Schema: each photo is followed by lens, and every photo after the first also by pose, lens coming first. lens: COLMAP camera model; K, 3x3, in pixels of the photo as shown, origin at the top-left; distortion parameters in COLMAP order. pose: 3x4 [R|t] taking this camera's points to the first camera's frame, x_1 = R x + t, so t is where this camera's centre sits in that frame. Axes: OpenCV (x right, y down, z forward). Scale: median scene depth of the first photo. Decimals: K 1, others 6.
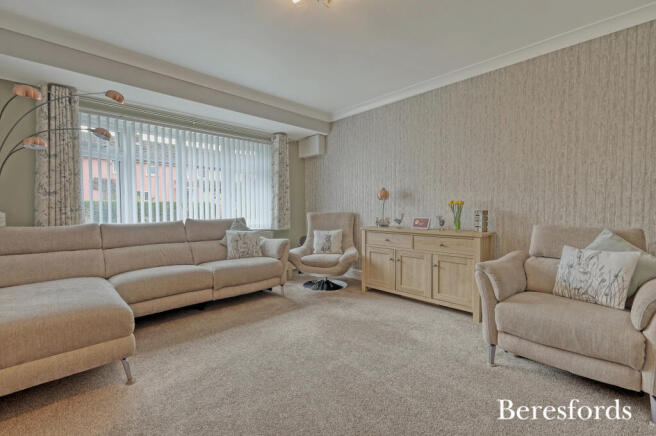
lens RADIAL K [[287.9, 0, 326.1], [0, 287.9, 217.8], [0, 0, 1]] dist [0.004763, 0.001241]
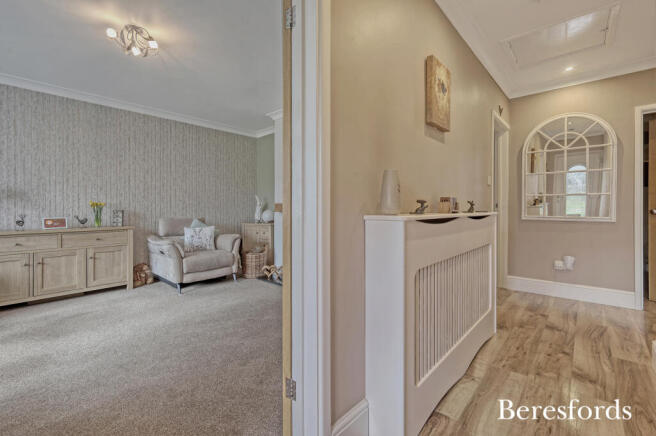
lens RADIAL K [[287.9, 0, 324.6], [0, 287.9, 214.4], [0, 0, 1]] dist [0.004763, 0.001241]
pose [[-0.065799, -0.018022, 0.997670, -1.013878], [0.038573, 0.999044, 0.020591, 0.004216], [-0.997087, 0.039838, -0.065041, 0.154317]]
